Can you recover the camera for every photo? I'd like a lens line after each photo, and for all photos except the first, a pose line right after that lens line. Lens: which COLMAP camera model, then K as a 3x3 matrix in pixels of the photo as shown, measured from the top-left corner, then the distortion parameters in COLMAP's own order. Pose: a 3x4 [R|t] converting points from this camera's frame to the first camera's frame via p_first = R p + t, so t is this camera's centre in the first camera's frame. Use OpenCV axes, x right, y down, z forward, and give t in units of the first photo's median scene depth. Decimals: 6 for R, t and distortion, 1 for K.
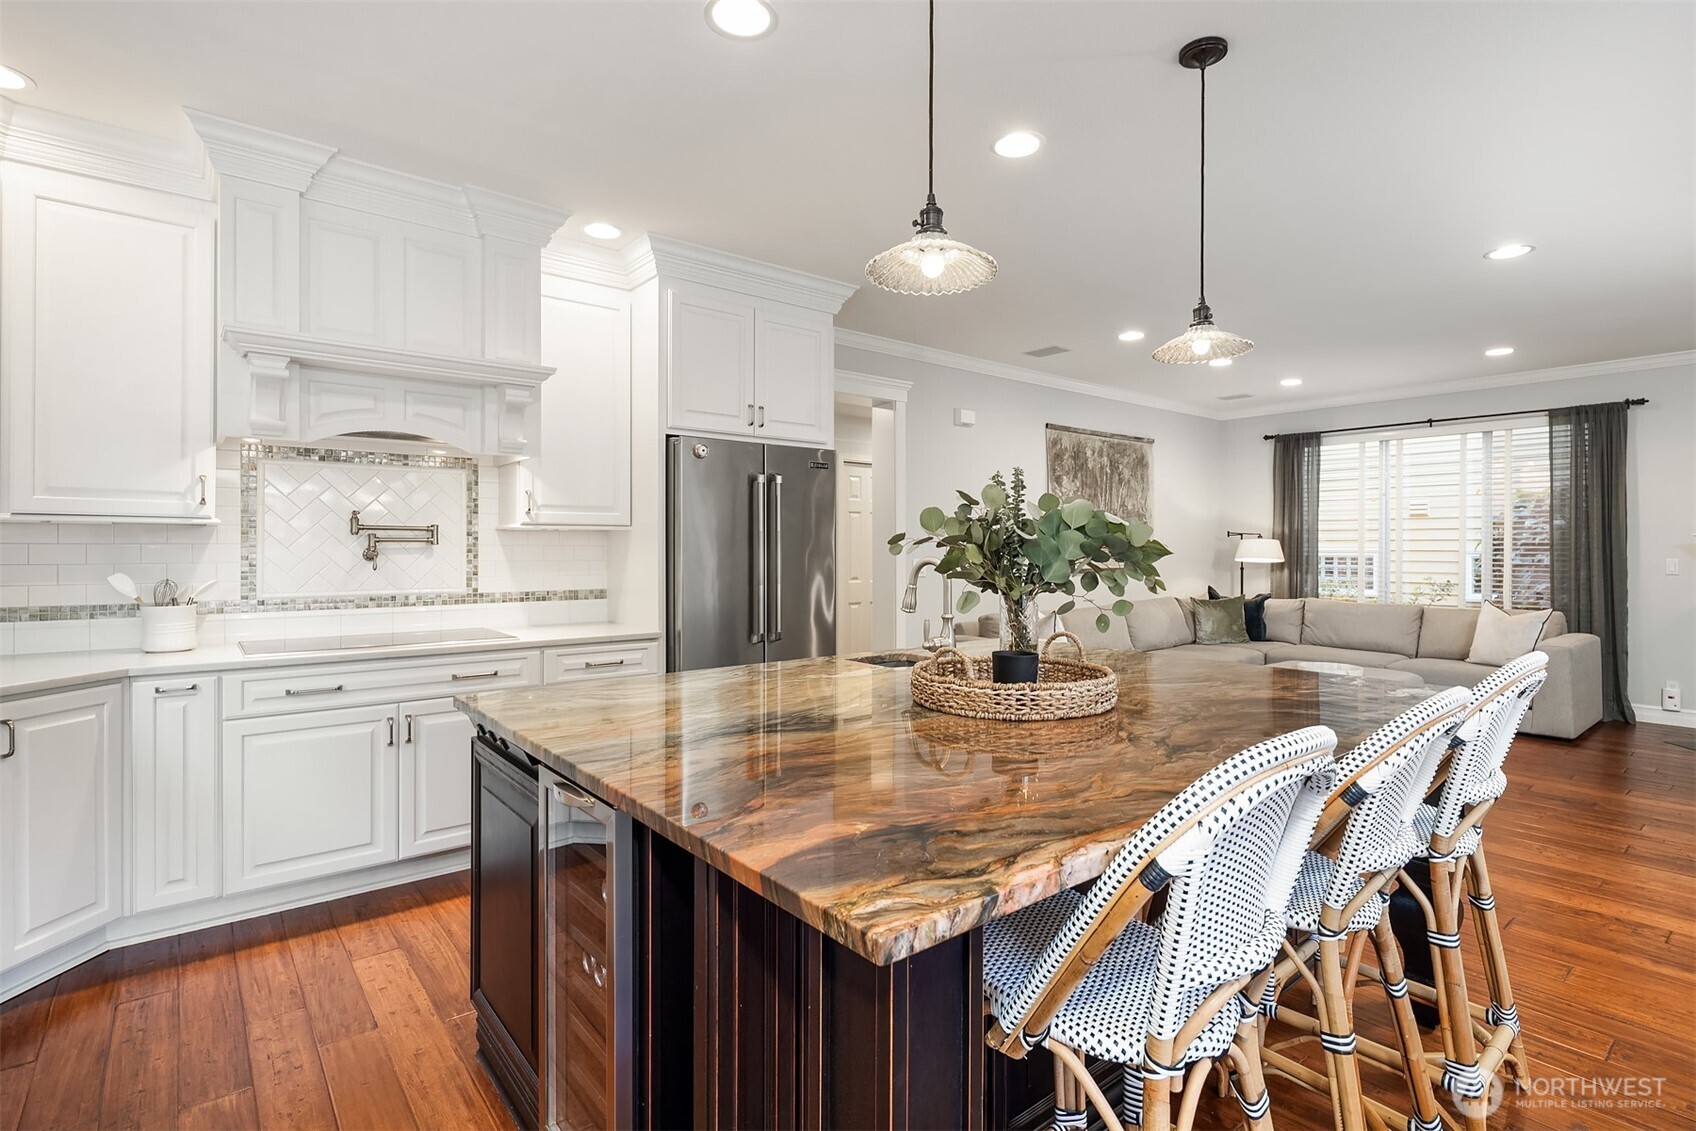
lens RADIAL K [[811.4, 0, 848.4], [0, 811.4, 544.2], [0, 0, 1]] dist [0.002041, -0.000705]
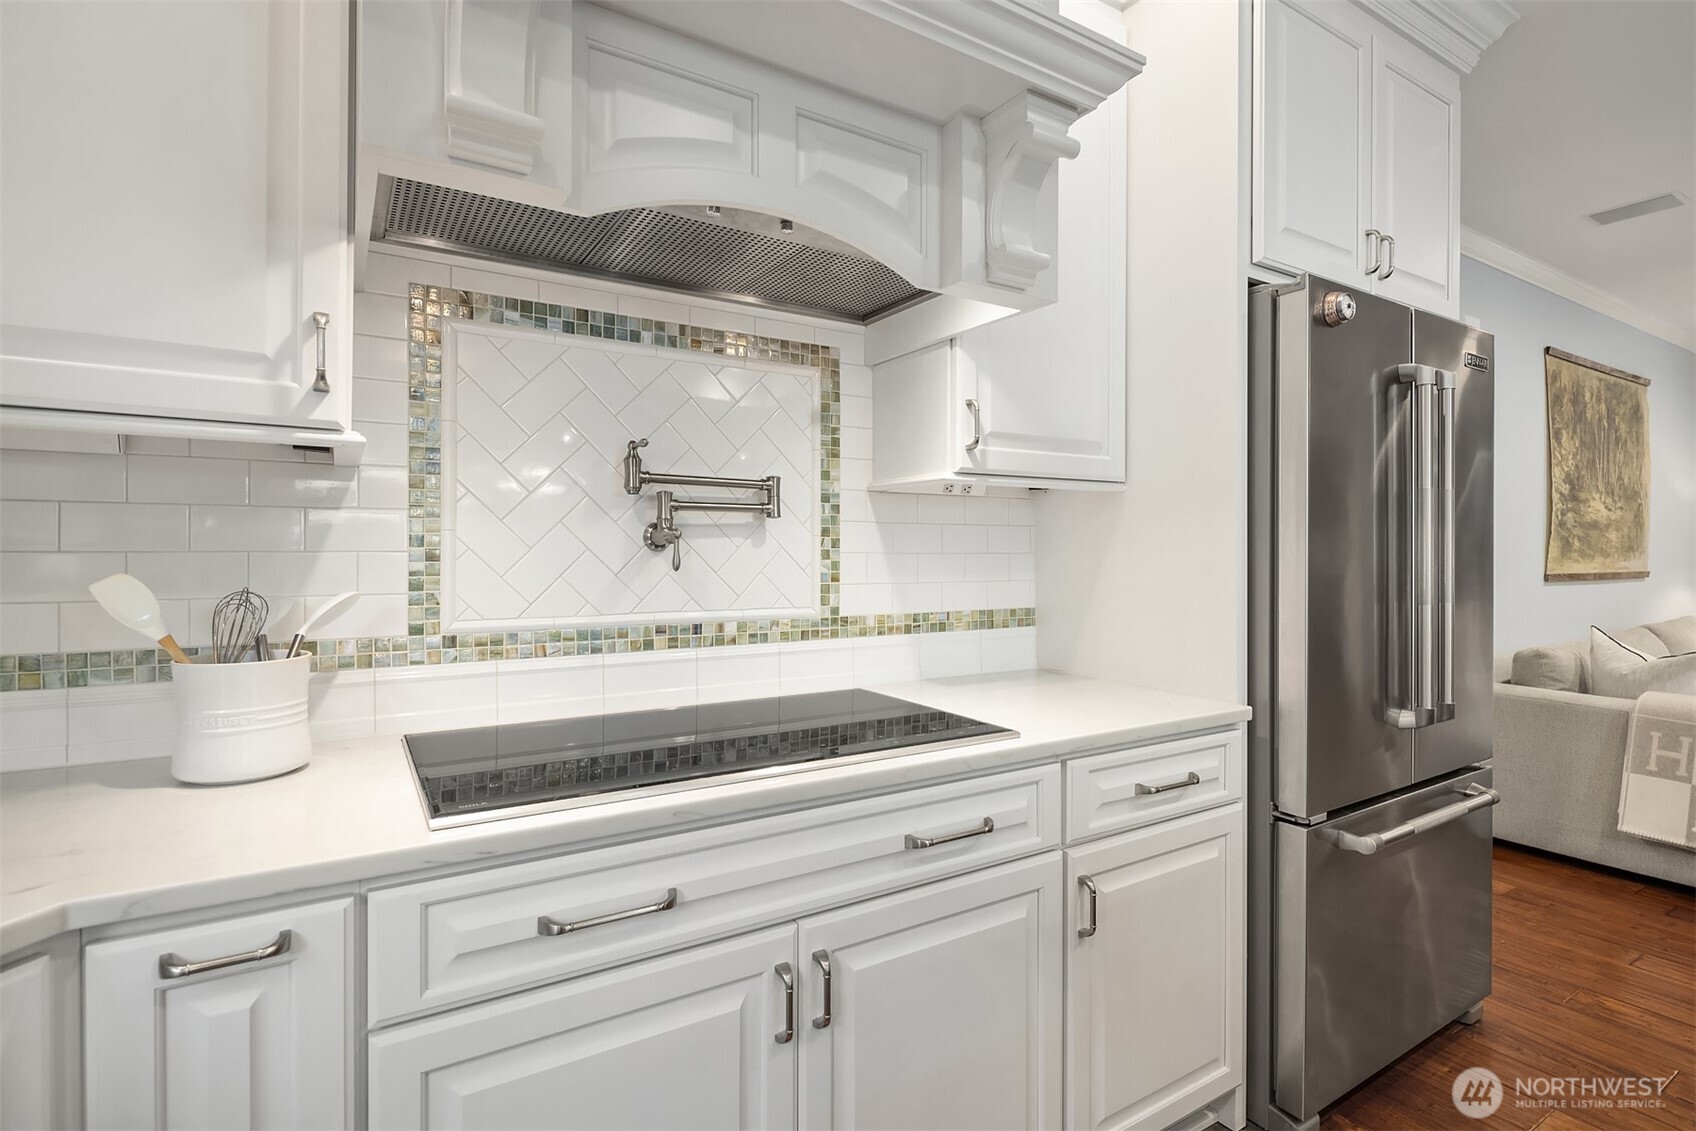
lens RADIAL K [[811.4, 0, 848.4], [0, 811.4, 544.2], [0, 0, 1]] dist [0.002041, -0.000705]
pose [[0.991905, -0.001659, -0.126975, -0.413781], [0.000989, 0.999985, -0.005343, 0.019339], [0.126982, 0.005174, 0.991892, 0.539233]]
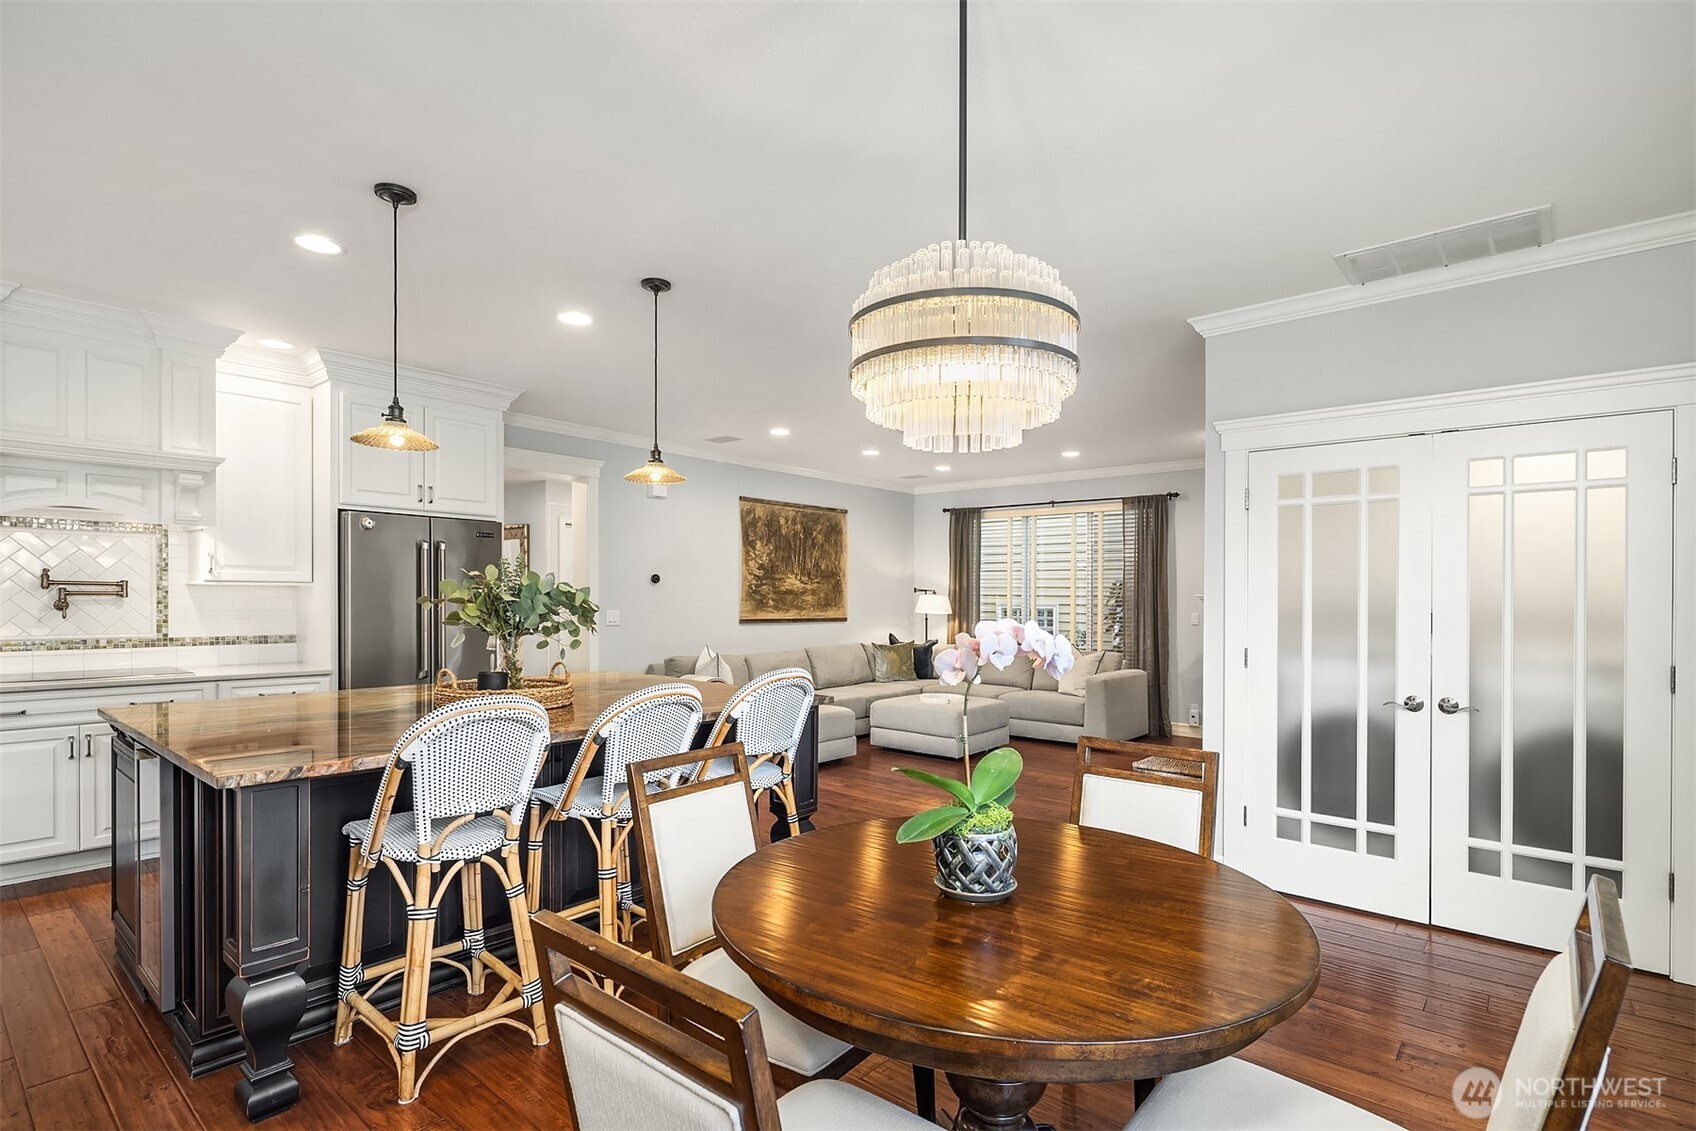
lens RADIAL K [[816.2, 0, 833.4], [0, 816.2, 602.1], [0, 0, 1]] dist [-0.004339, -0.001741]
pose [[0.984396, 0.006786, 0.175839, 0.314483], [-0.008685, 0.999912, 0.010029, -0.013618], [-0.175755, -0.011399, 0.984368, -0.369004]]
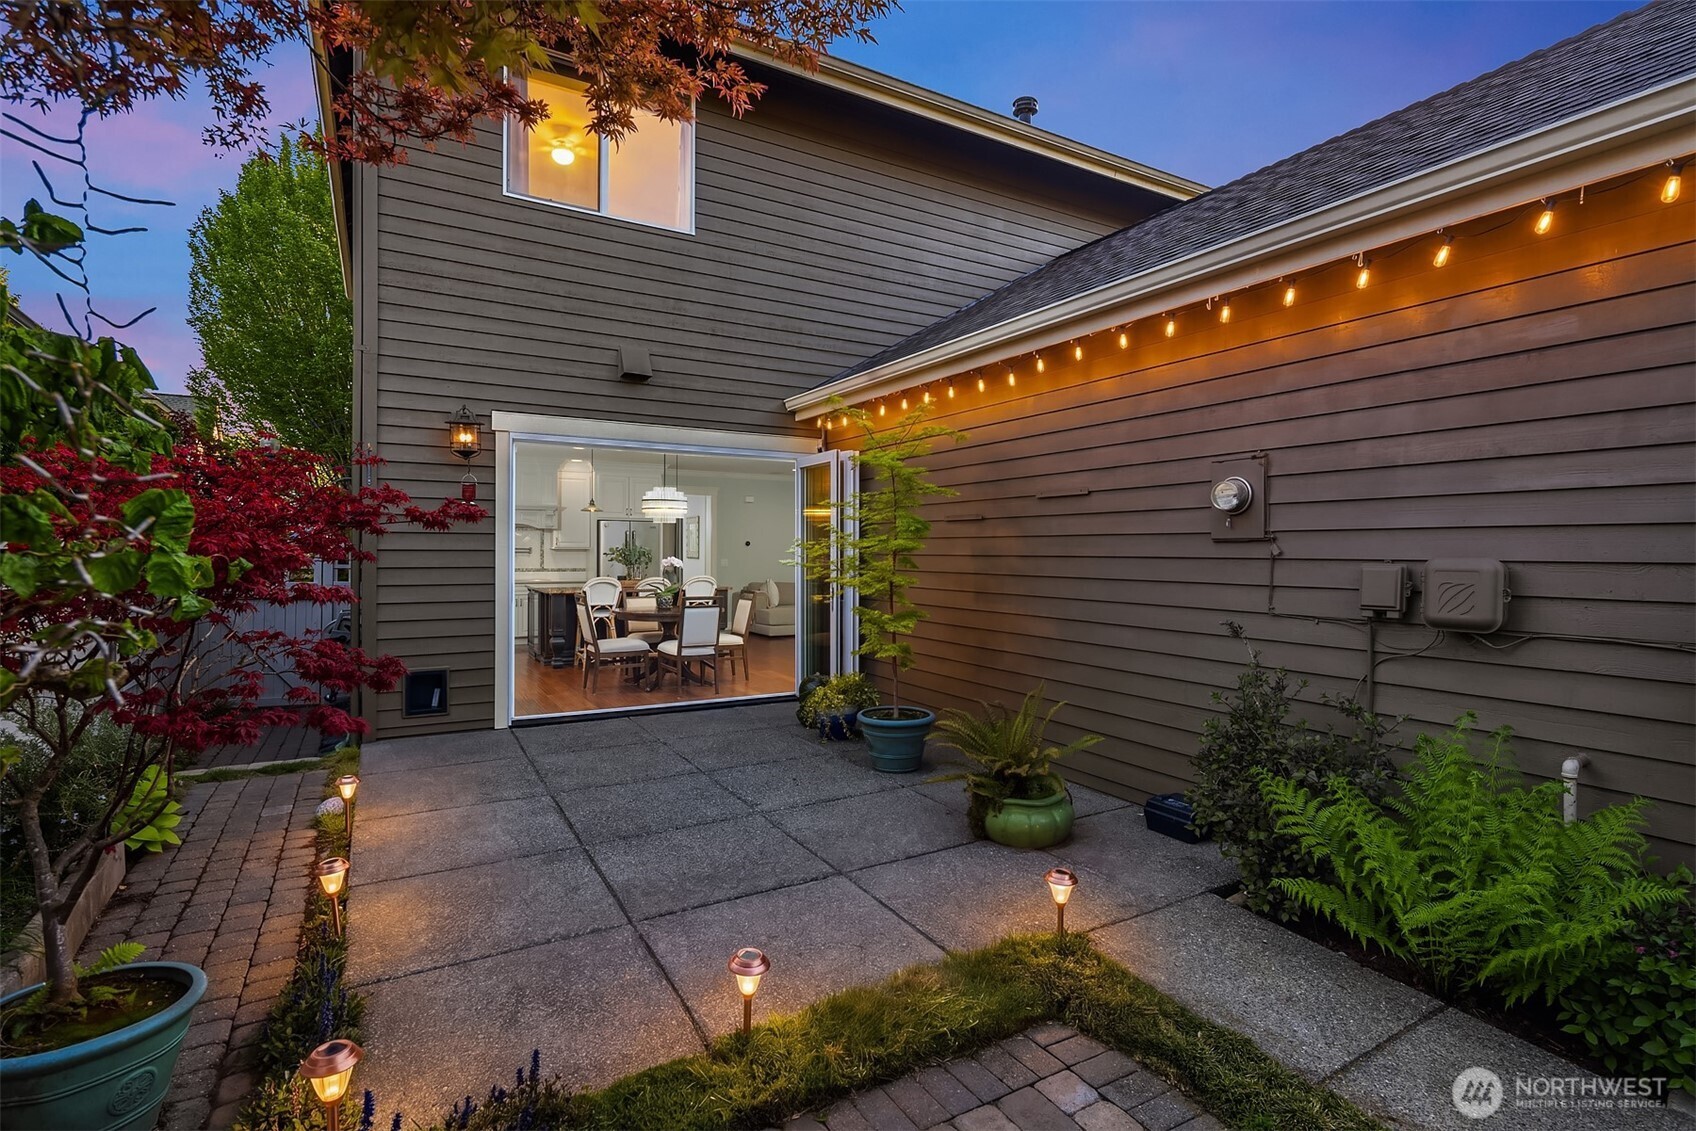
lens RADIAL K [[811.4, 0, 848.4], [0, 811.4, 544.2], [0, 0, 1]] dist [0.002041, -0.000705]
pose [[0.984965, 0.001756, -0.172745, 1.482525], [-0.001757, 0.999998, 0.000145, -0.047345], [0.172745, 0.000160, 0.984967, -2.275761]]
